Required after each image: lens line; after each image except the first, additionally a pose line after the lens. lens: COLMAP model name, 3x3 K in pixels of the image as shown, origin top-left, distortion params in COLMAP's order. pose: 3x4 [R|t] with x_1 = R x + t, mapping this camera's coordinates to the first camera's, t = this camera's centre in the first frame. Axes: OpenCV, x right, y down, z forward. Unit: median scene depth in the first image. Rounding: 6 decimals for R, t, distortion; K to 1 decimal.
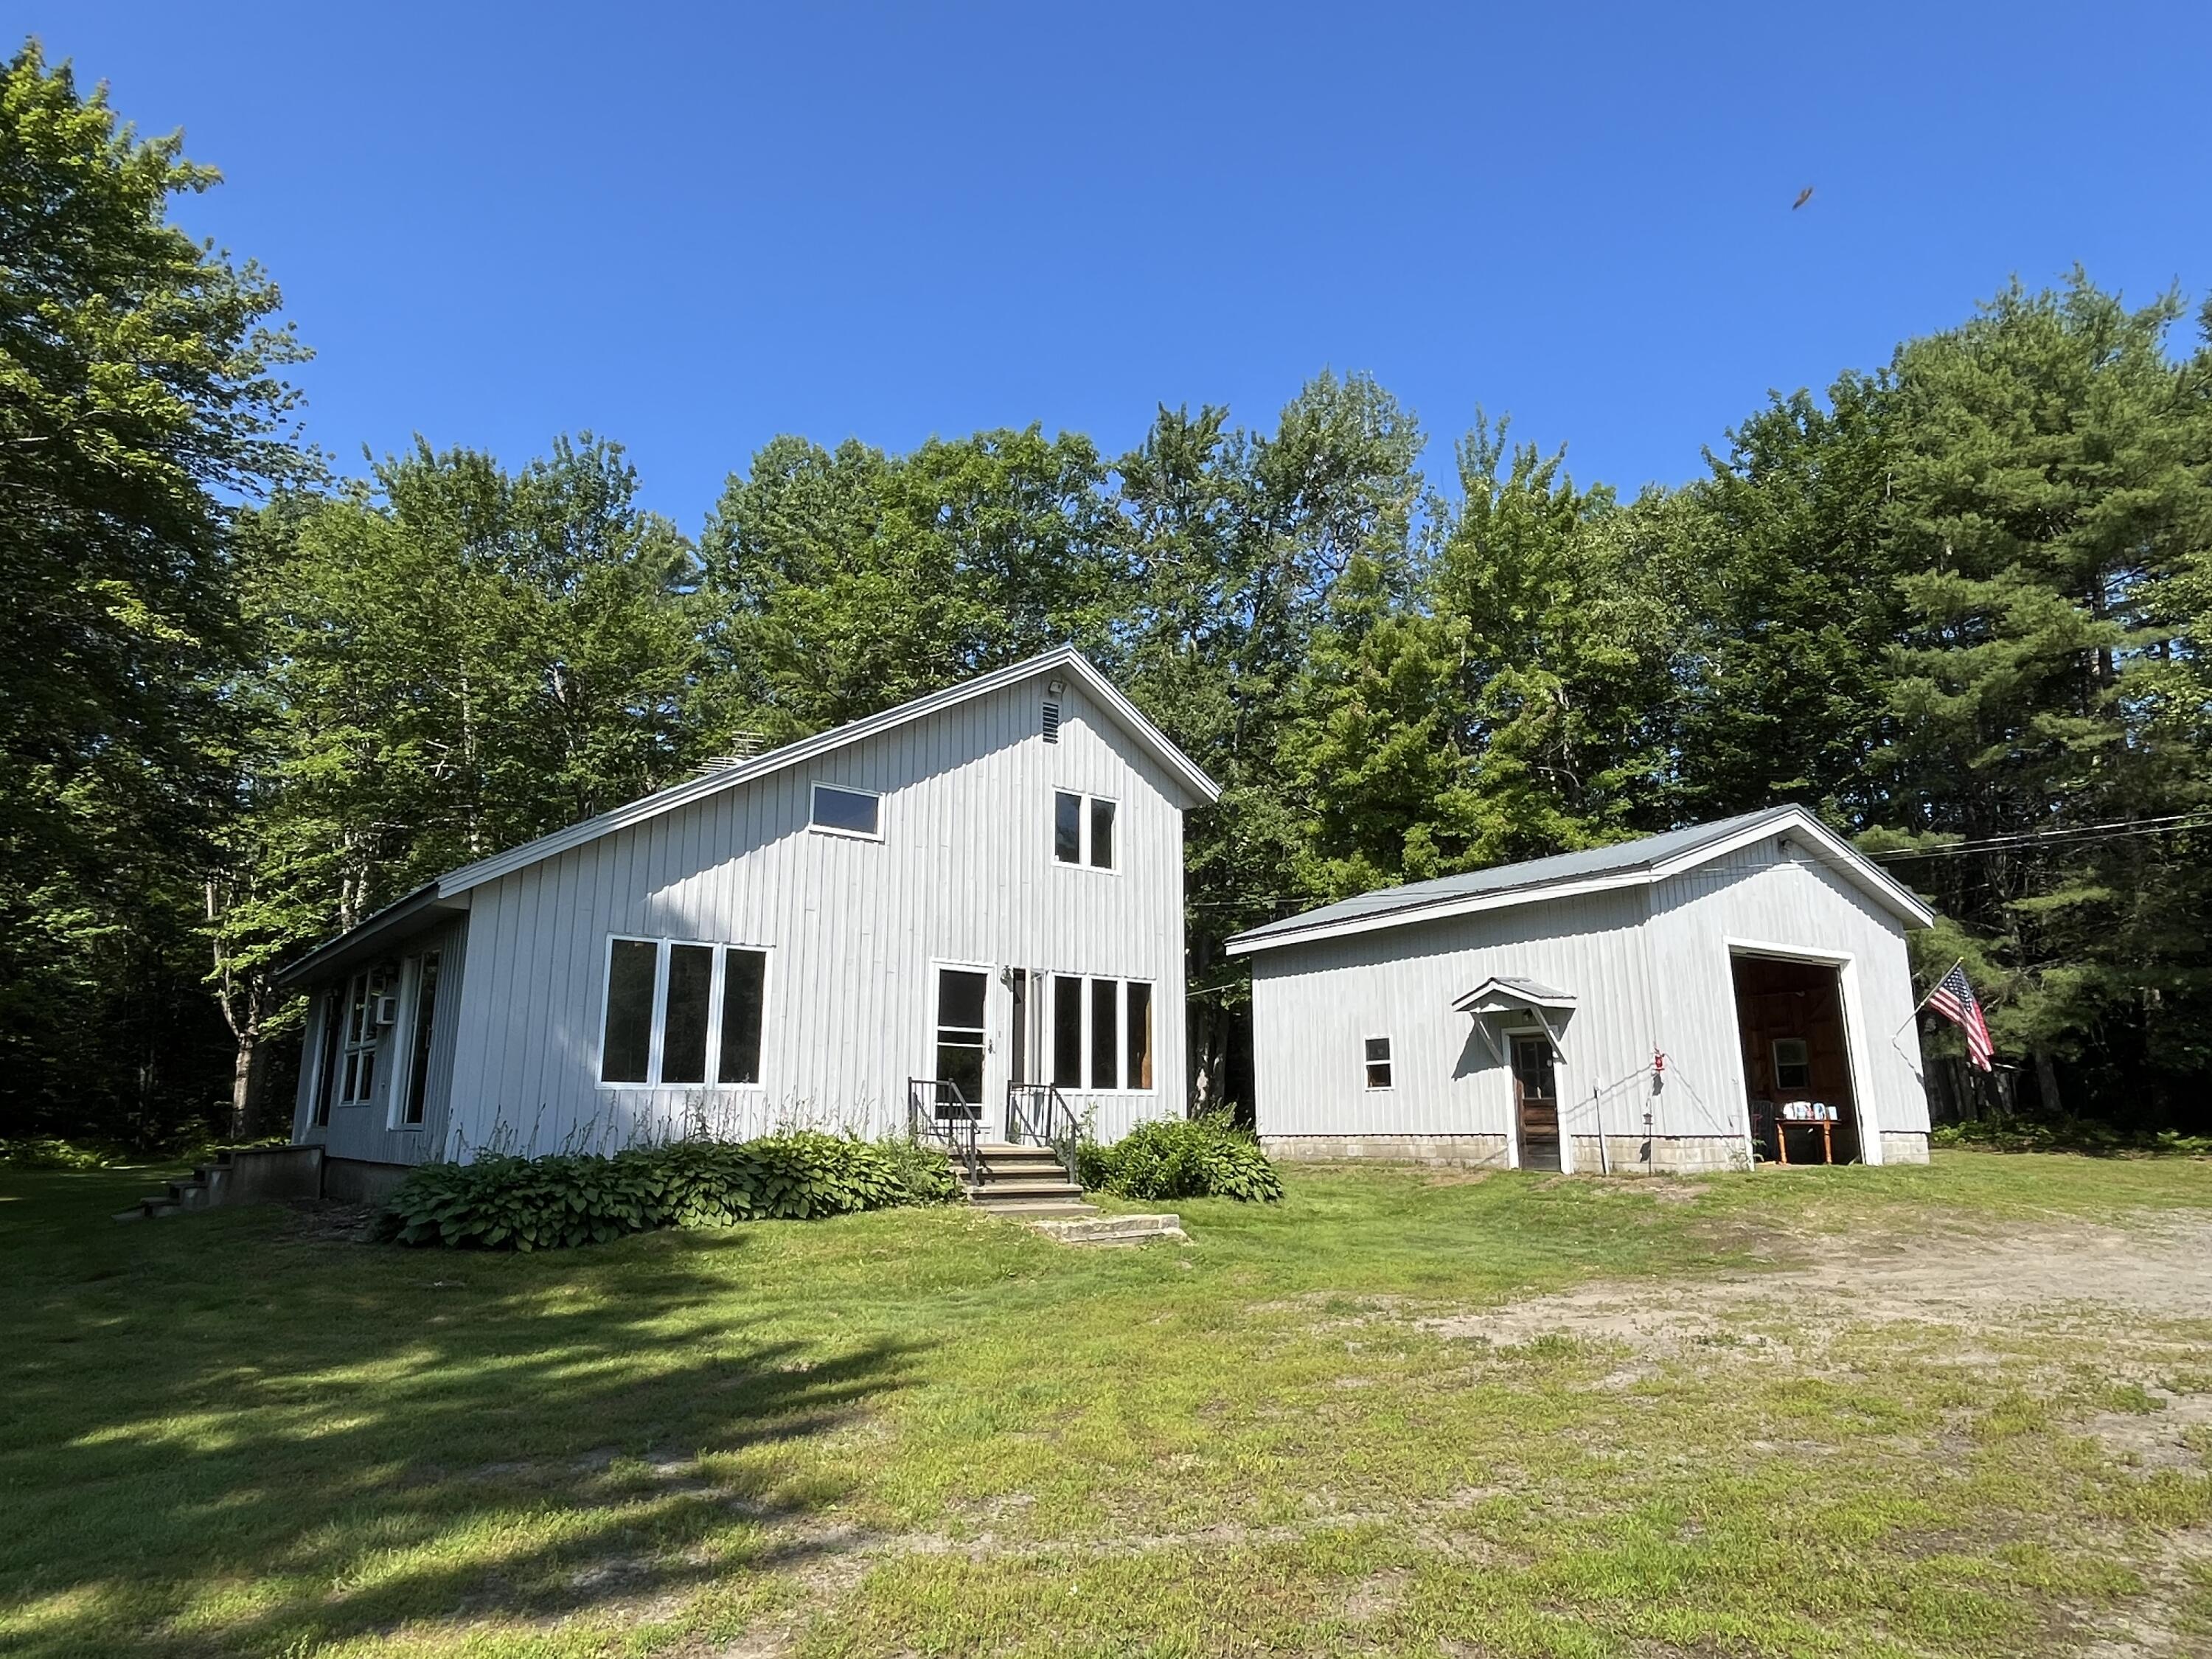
lens RADIAL K [[1294.5, 0, 1087.3], [0, 1294.5, 834.8], [0, 0, 1]] dist [-0.001603, -0.001234]
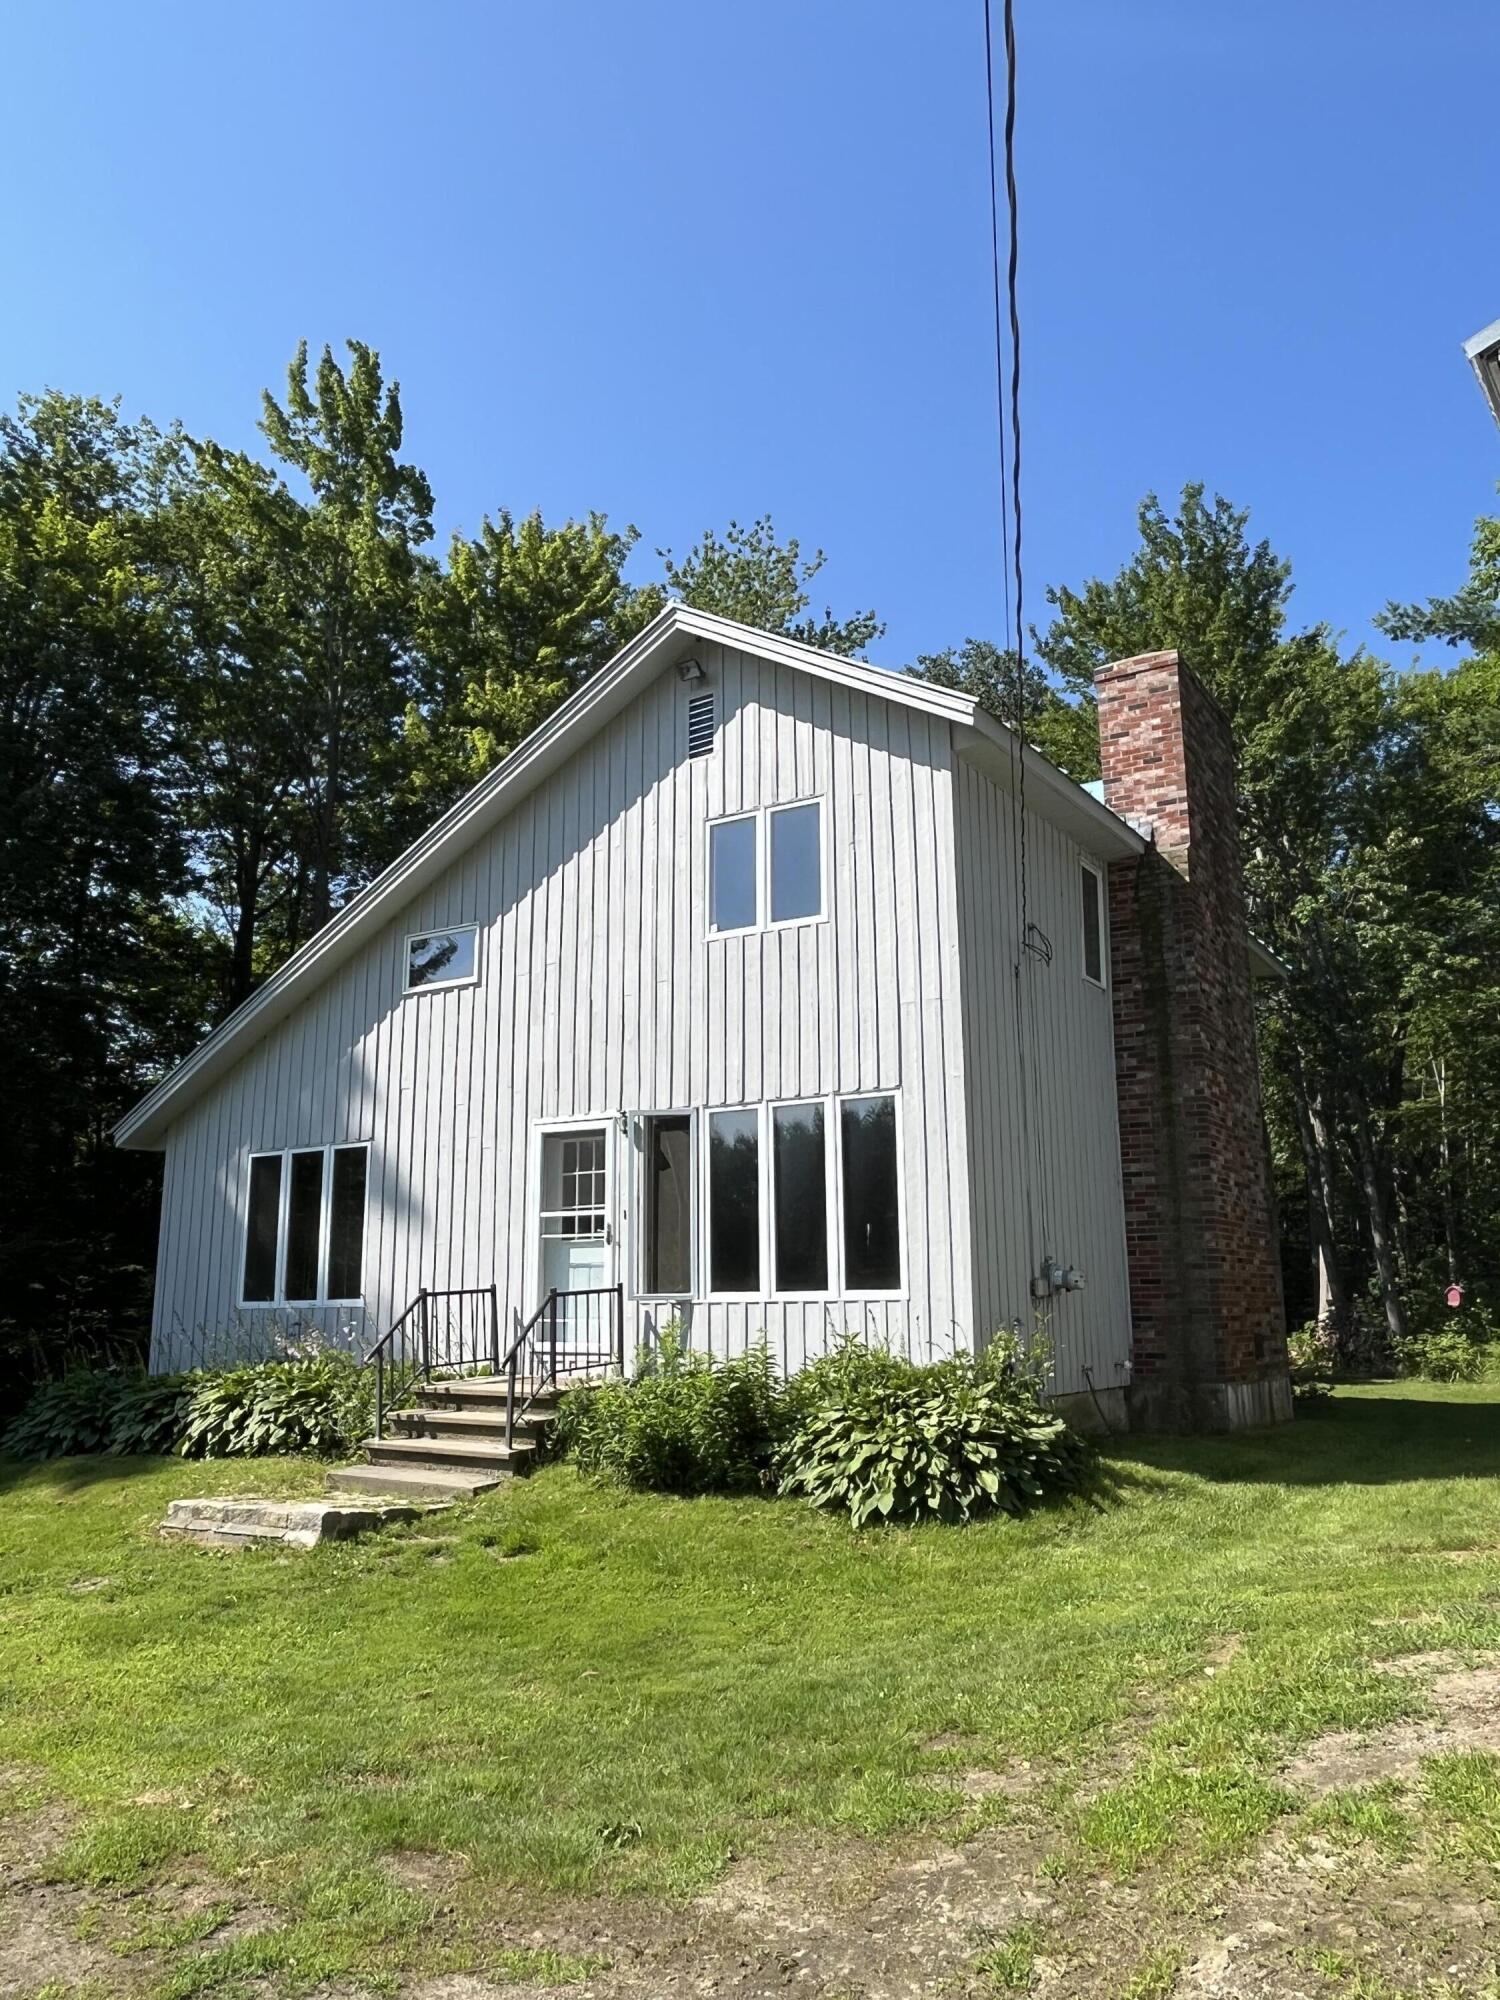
lens RADIAL K [[1437.2, 0, 770.2], [0, 1437.2, 993.5], [0, 0, 1]] dist [0.019061, -0.019708]
pose [[0.323408, -0.205695, -0.923632, 0.607411], [0.205645, 0.968037, -0.143578, 0.149453], [0.923644, -0.143506, 0.355371, 0.742263]]
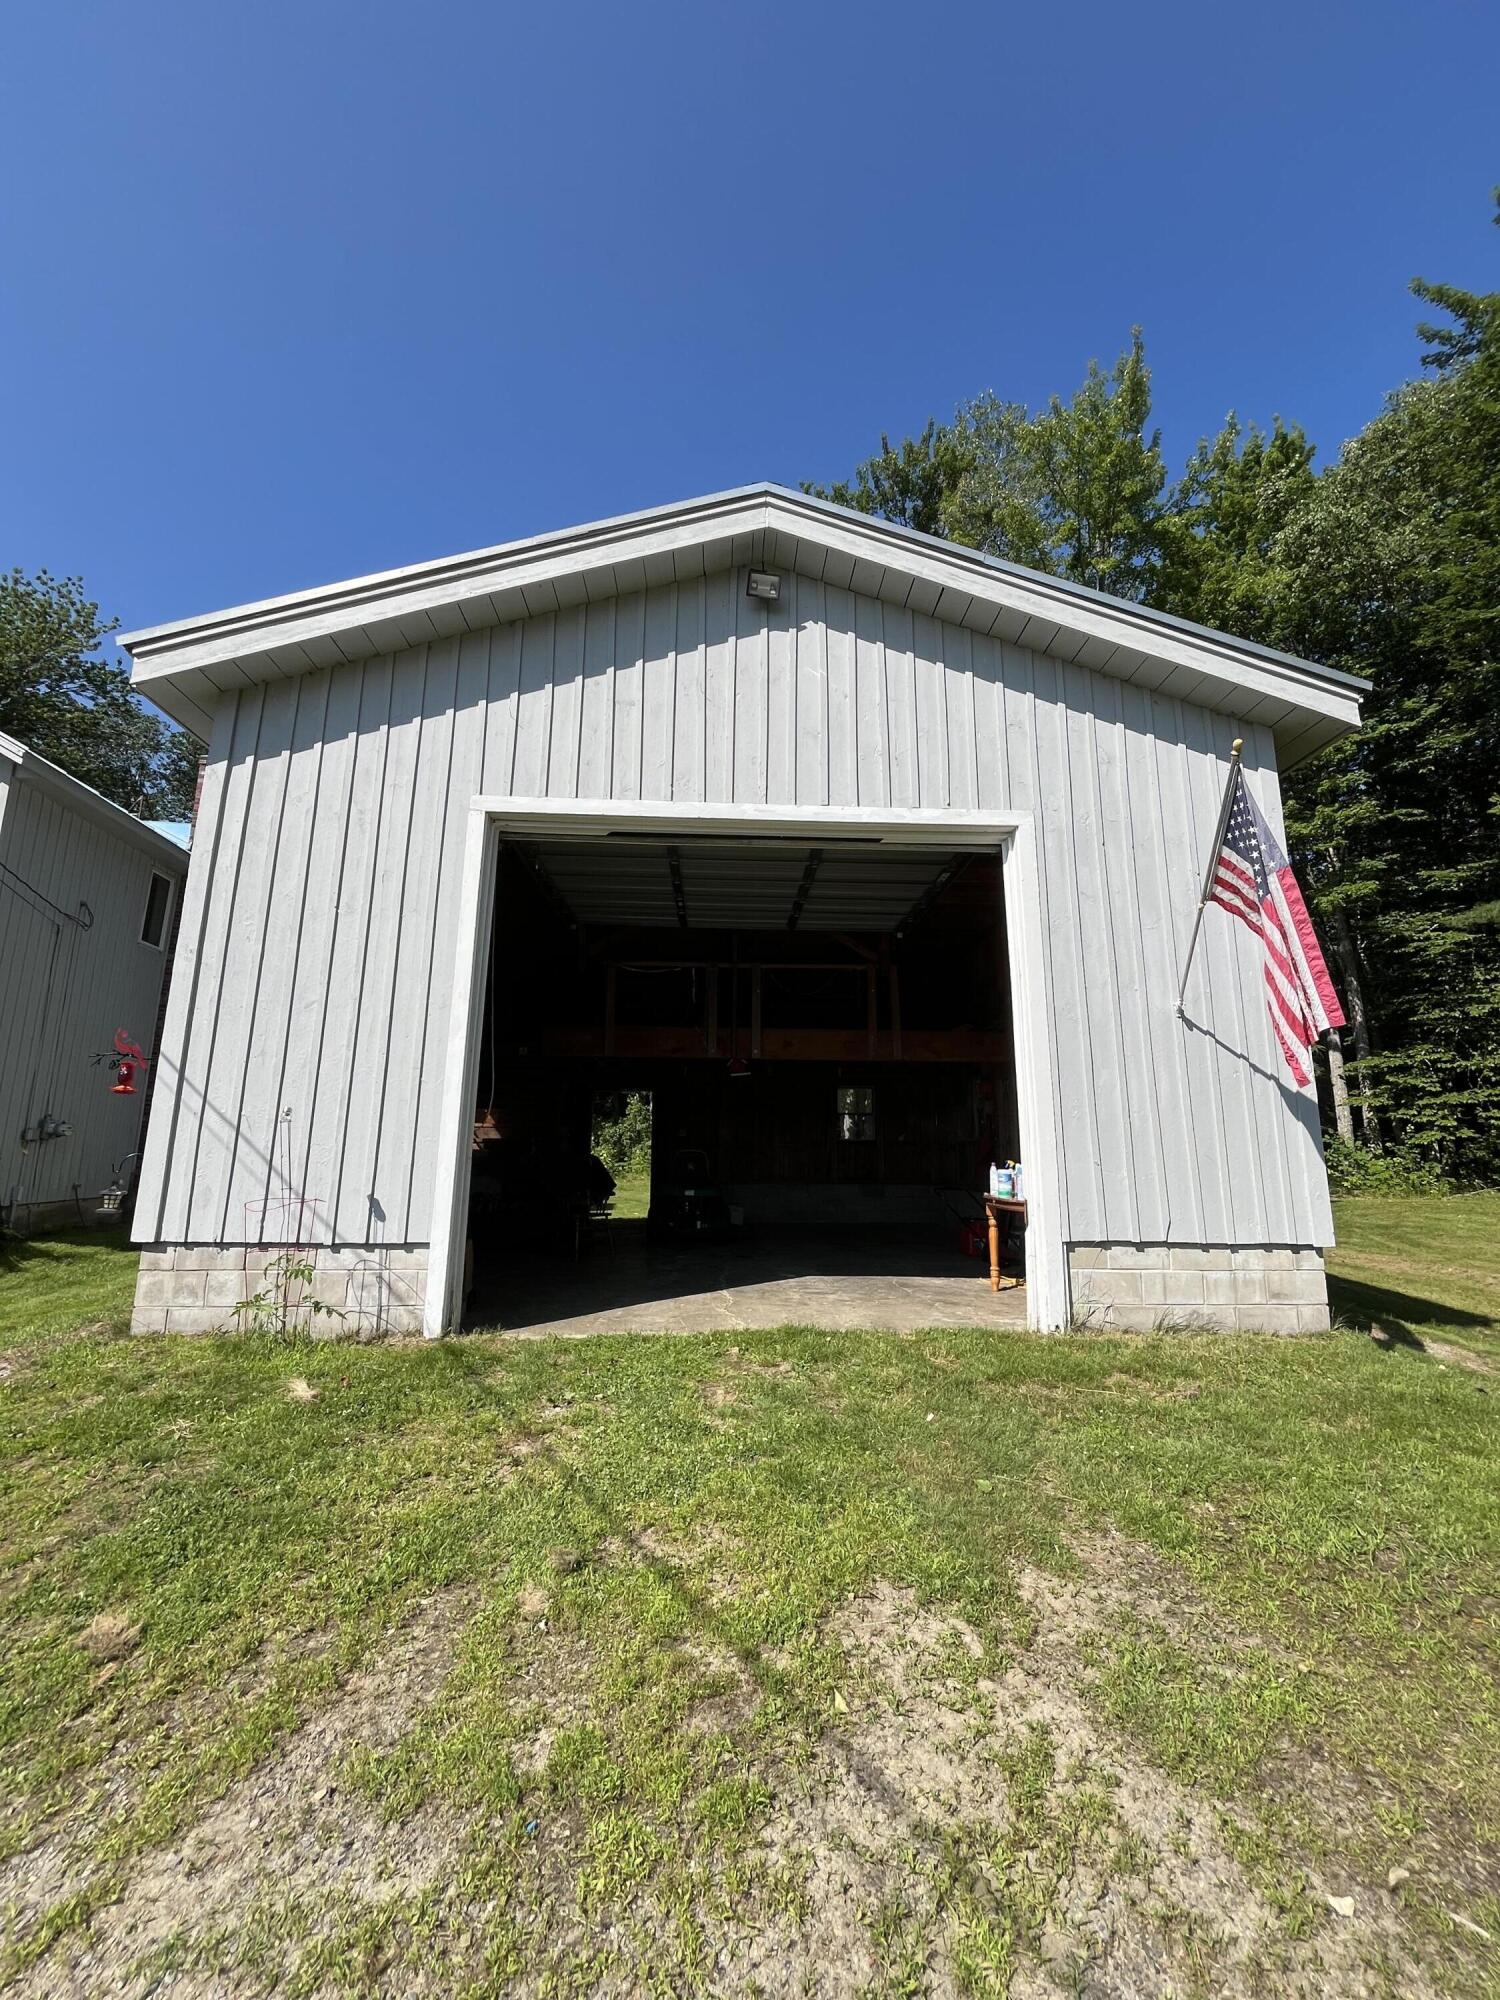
lens RADIAL K [[800.3, 0, 757.0], [0, 800.3, 999.2], [0, 0, 1]] dist [-0.003669, -0.000180]
pose [[0.856630, -0.086354, -0.508653, 0.742040], [0.100006, 0.994987, -0.000497, 0.166006], [0.506146, -0.050442, 0.860971, 0.844624]]
